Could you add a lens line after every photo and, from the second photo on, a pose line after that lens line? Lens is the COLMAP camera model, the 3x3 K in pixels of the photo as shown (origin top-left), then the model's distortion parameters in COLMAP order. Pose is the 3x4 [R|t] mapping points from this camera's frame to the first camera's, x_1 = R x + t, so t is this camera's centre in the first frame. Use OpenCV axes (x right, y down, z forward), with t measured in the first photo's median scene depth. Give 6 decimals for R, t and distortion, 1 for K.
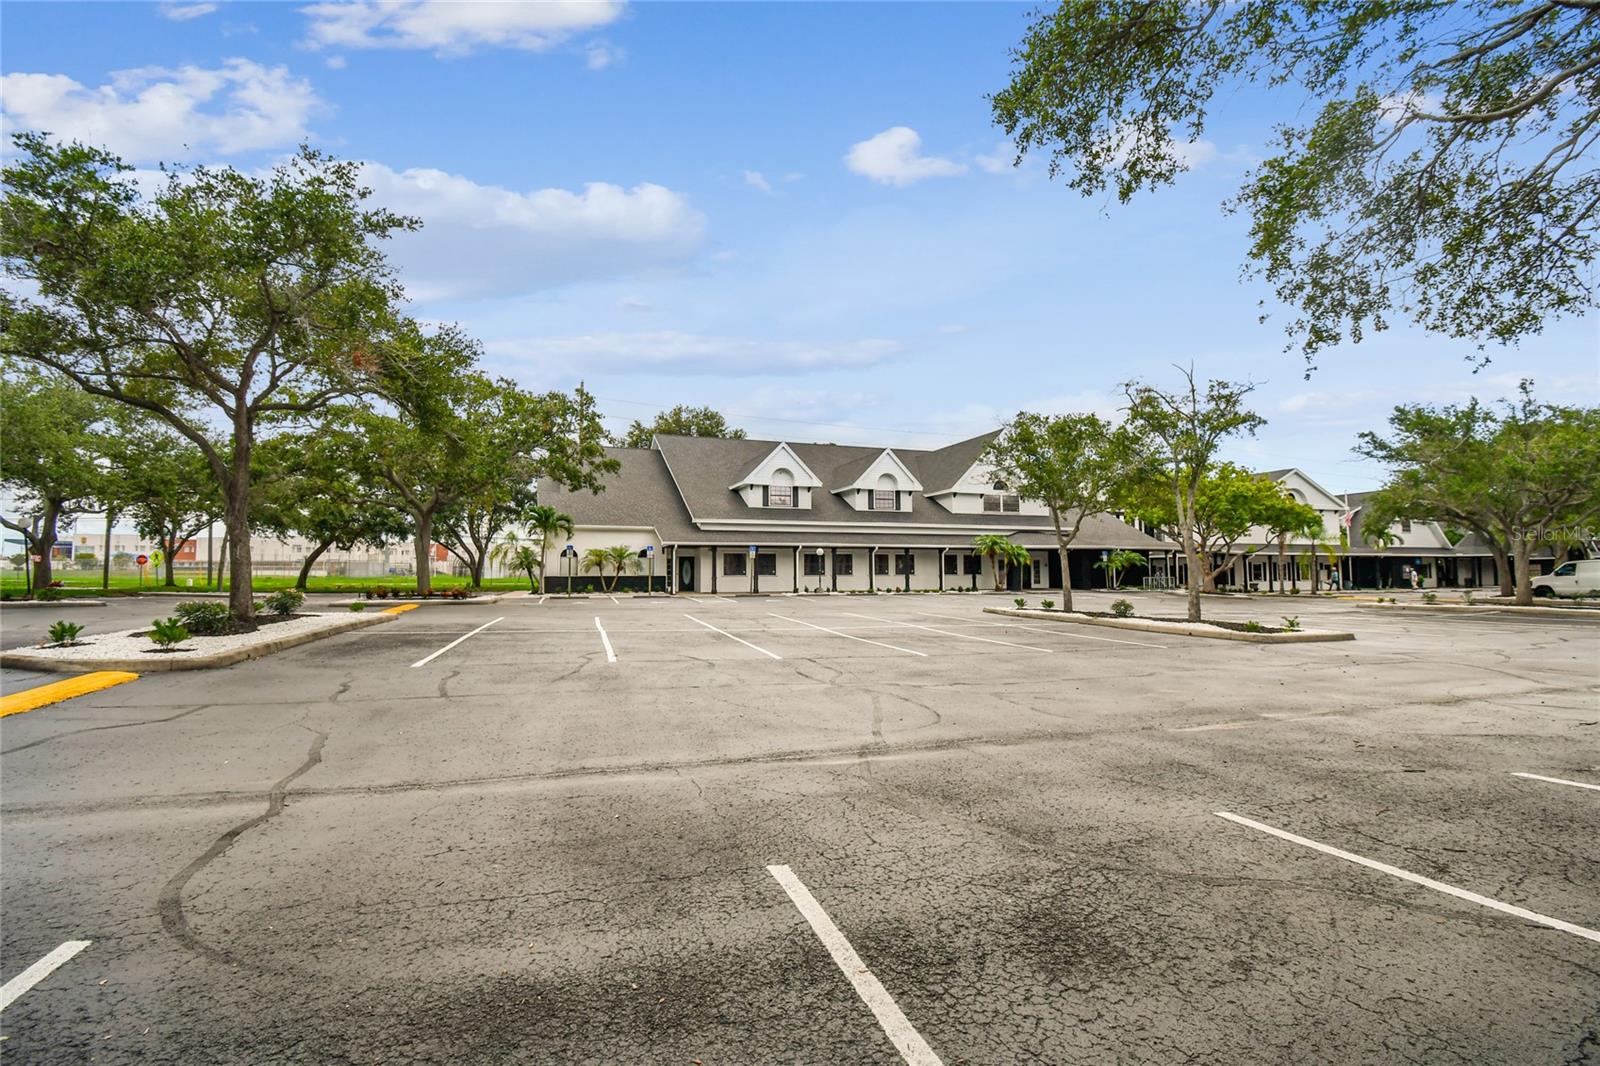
lens RADIAL K [[669.6, 0, 791.7], [0, 669.6, 571.2], [0, 0, 1]] dist [0.011320, -0.000026]
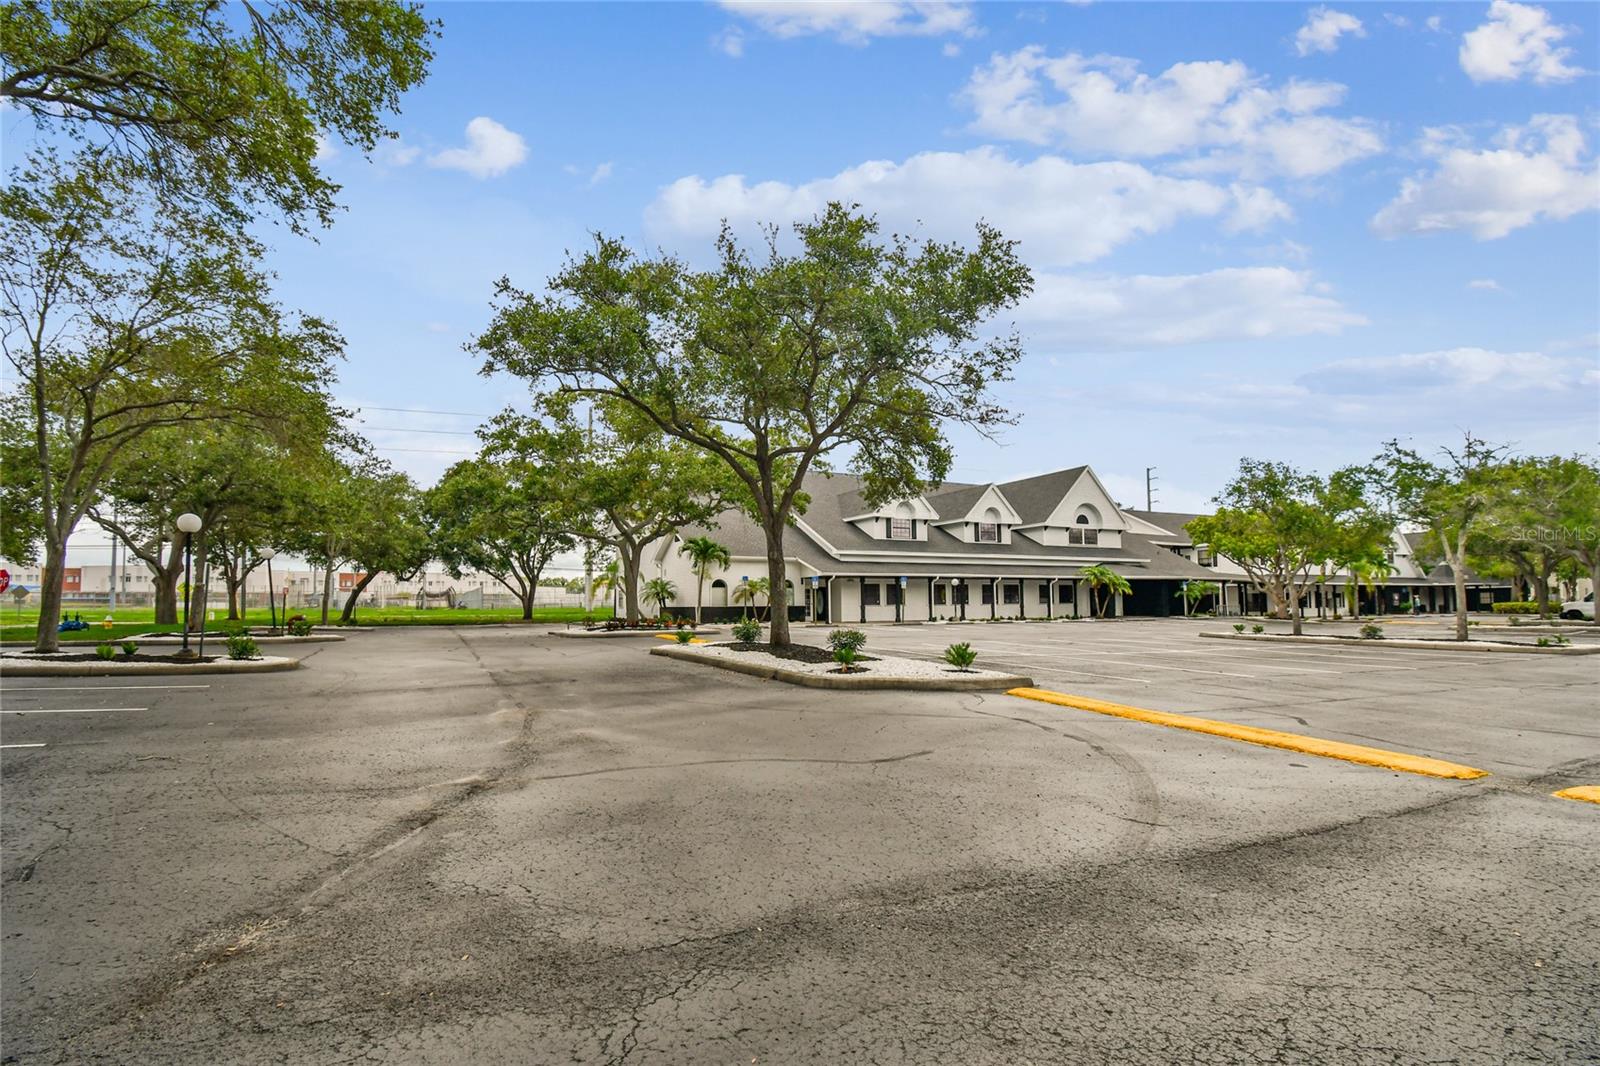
lens RADIAL K [[730.1, 0, 808.7], [0, 730.1, 553.7], [0, 0, 1]] dist [0.012609, -0.024215]
pose [[0.992222, 0.004312, 0.124406, -0.275410], [0.003816, 0.997876, -0.065023, 0.000409], [-0.124422, 0.064992, 0.990099, -0.097816]]
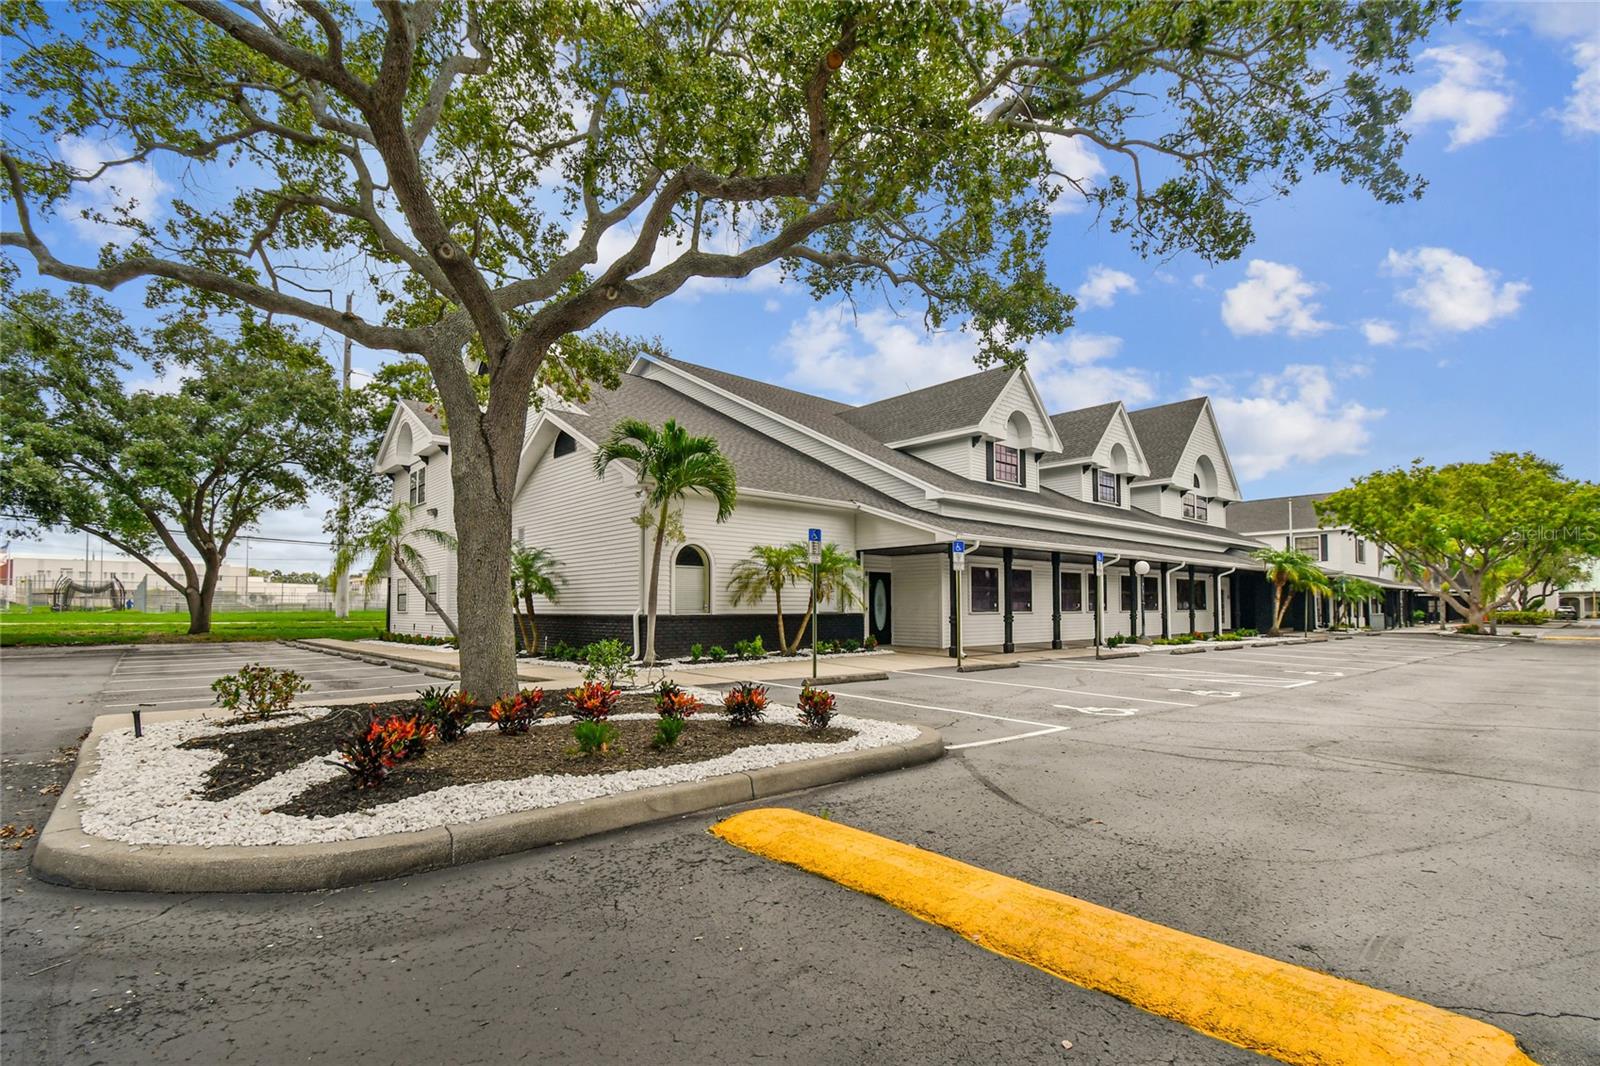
lens RADIAL K [[730.1, 0, 808.7], [0, 730.1, 553.7], [0, 0, 1]] dist [0.012609, -0.024215]
pose [[0.924944, 0.029760, 0.378936, -0.354318], [-0.003577, 0.997568, -0.069614, 0.001195], [-0.380086, 0.063033, 0.922801, 0.477040]]
